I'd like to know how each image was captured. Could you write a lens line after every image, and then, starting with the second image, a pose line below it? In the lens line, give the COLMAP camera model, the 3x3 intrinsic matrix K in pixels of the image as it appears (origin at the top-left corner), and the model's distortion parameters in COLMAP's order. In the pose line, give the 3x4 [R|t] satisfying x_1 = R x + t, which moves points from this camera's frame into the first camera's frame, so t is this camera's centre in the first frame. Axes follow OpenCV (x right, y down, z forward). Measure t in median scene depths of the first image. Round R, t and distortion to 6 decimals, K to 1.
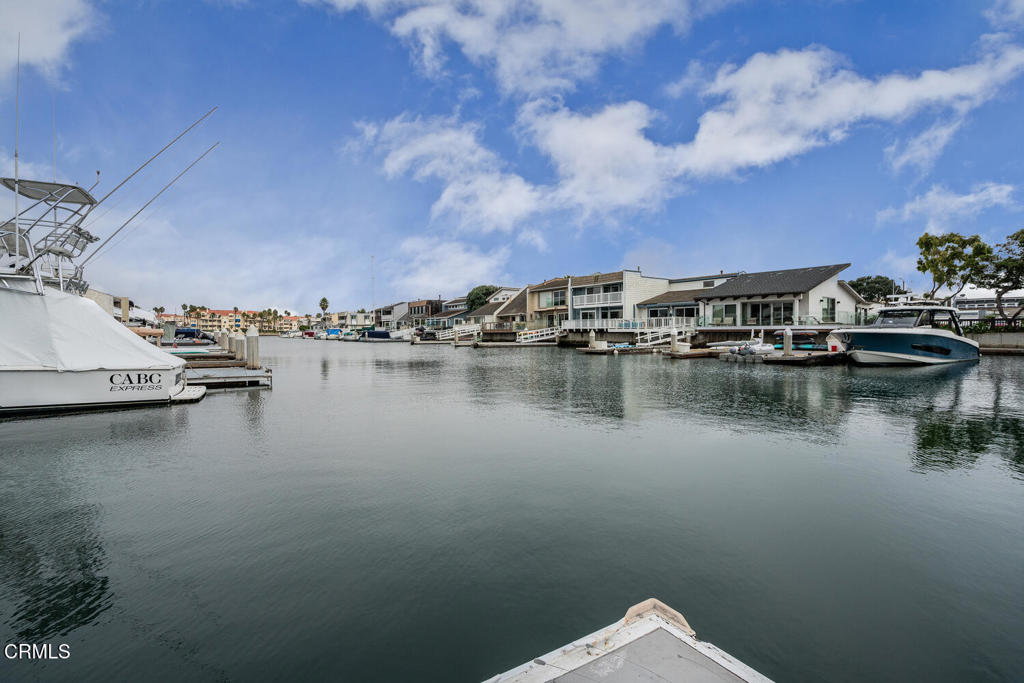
lens RADIAL K [[480.0, 0, 512.0], [0, 480.0, 341.5], [0, 0, 1]] dist [-0.049783, 0.020598]
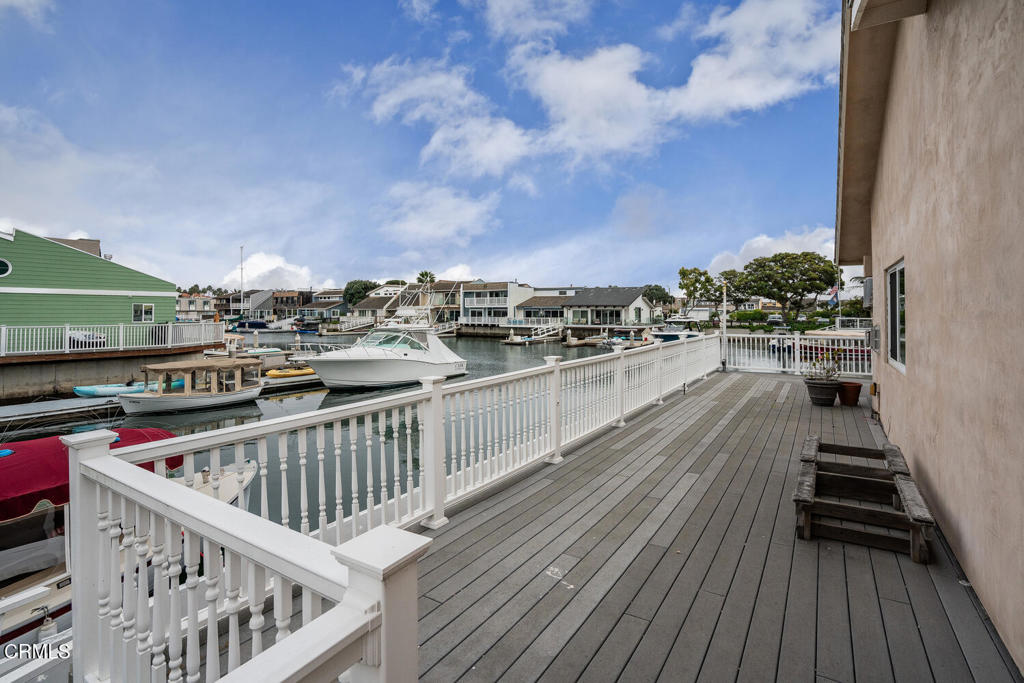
lens RADIAL K [[501.4, 0, 513.0], [0, 501.4, 301.6], [0, 0, 1]] dist [-0.053262, 0.008967]
pose [[0.916186, 0.013152, 0.400537, -0.335602], [0.003576, 0.999153, -0.040990, -0.032383], [-0.400737, 0.038987, 0.915363, -0.336242]]
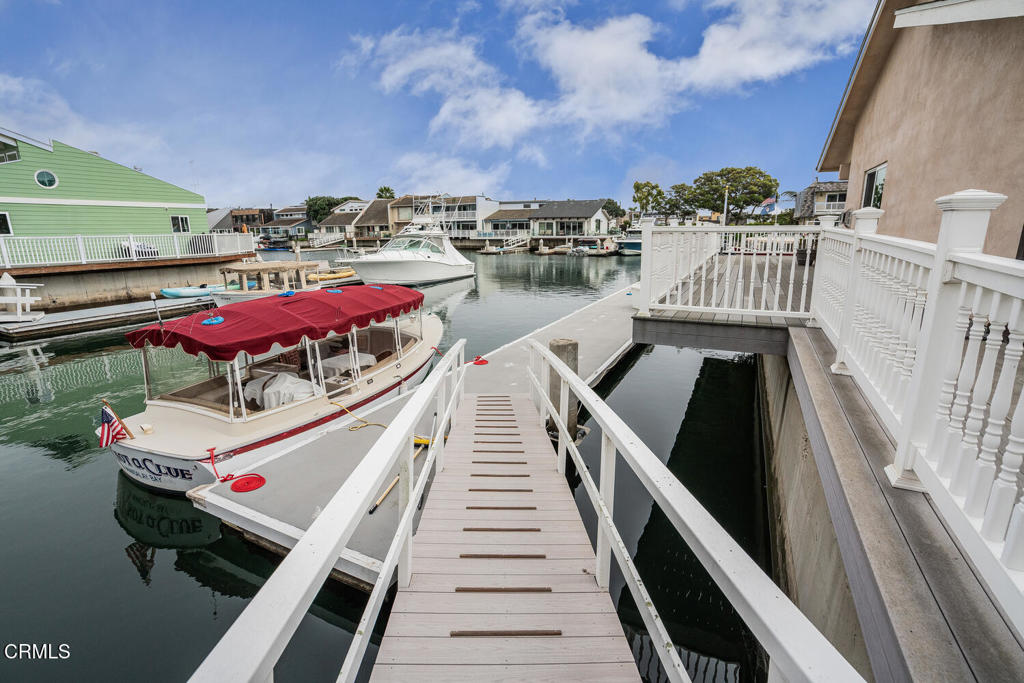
lens RADIAL K [[480.0, 0, 512.0], [0, 480.0, 341.5], [0, 0, 1]] dist [-0.049783, 0.020598]
pose [[0.865482, -0.120976, 0.486113, -0.433107], [0.018582, 0.977487, 0.210178, -0.019044], [-0.500596, -0.172872, 0.848245, -0.365219]]
